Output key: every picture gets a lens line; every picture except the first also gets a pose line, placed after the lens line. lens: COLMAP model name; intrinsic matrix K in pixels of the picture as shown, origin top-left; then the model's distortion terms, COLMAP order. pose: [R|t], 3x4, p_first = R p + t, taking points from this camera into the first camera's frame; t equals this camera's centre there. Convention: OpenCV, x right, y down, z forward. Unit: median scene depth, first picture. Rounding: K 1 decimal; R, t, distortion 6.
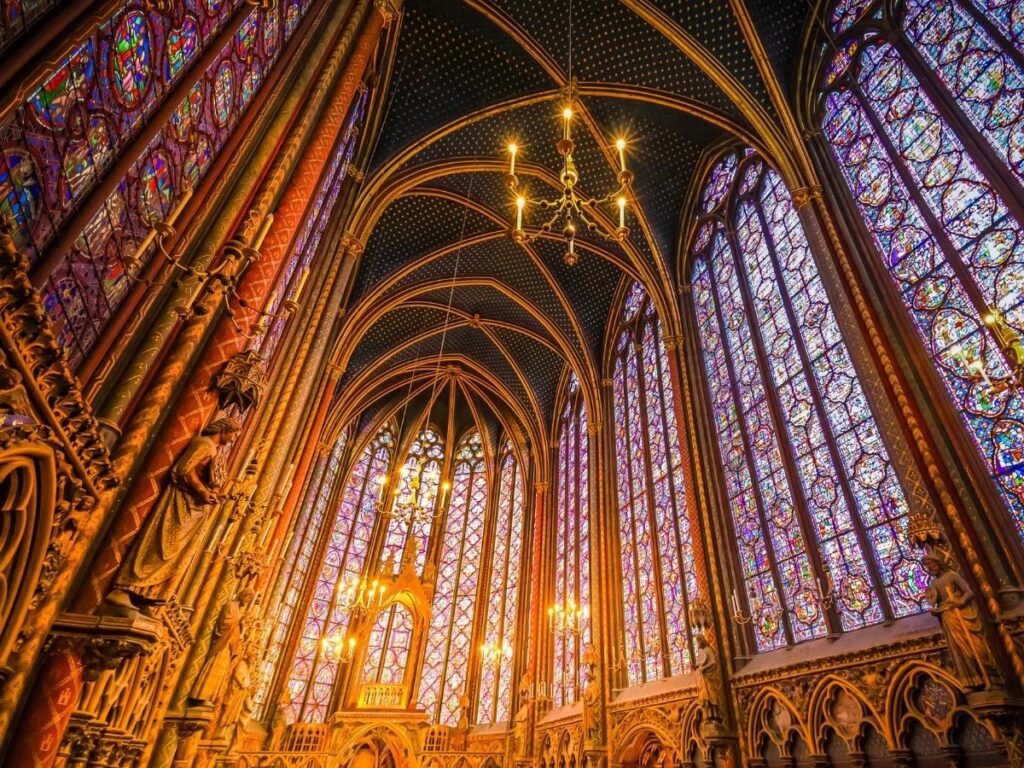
lens RADIAL K [[547.8, 0, 579.5], [0, 547.8, 380.6], [0, 0, 1]] dist [0.112351, -0.000344]
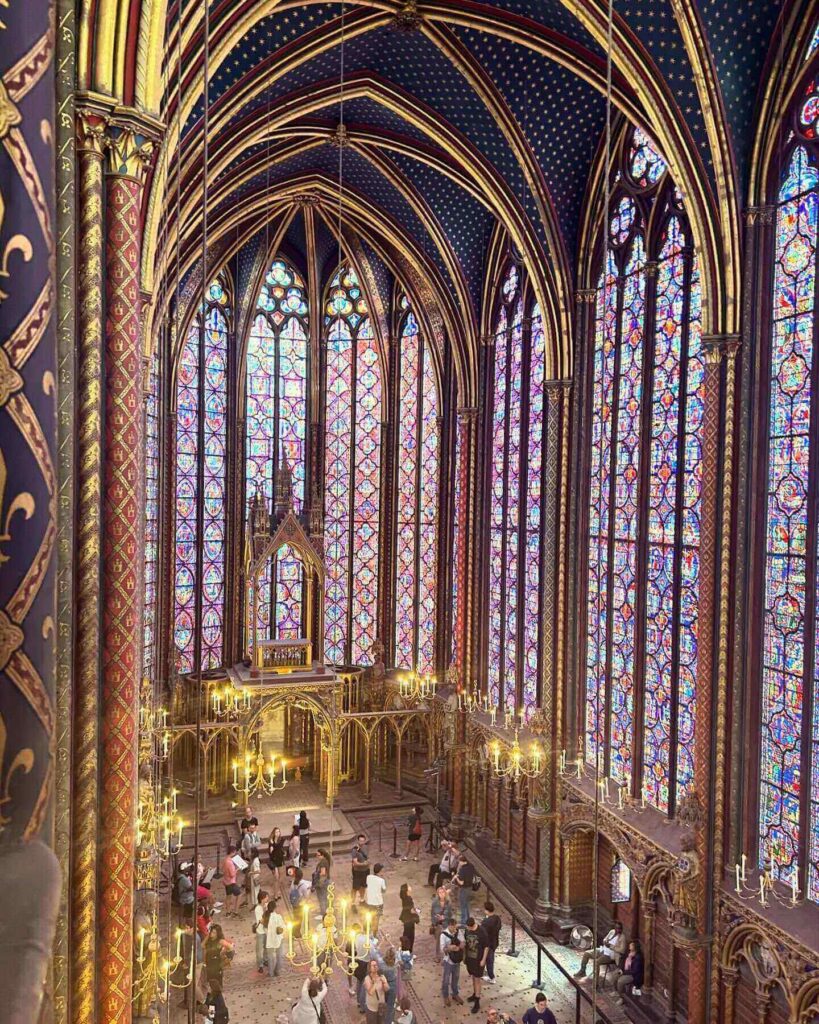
lens RADIAL K [[834.9, 0, 424.3], [0, 834.9, 512.9], [0, 0, 1]] dist [0.119580, -0.202455]
pose [[0.995774, 0.022856, -0.088946, -0.027396], [0.035784, 0.795422, 0.604999, -0.297903], [0.084578, -0.605625, 0.791242, 0.137968]]
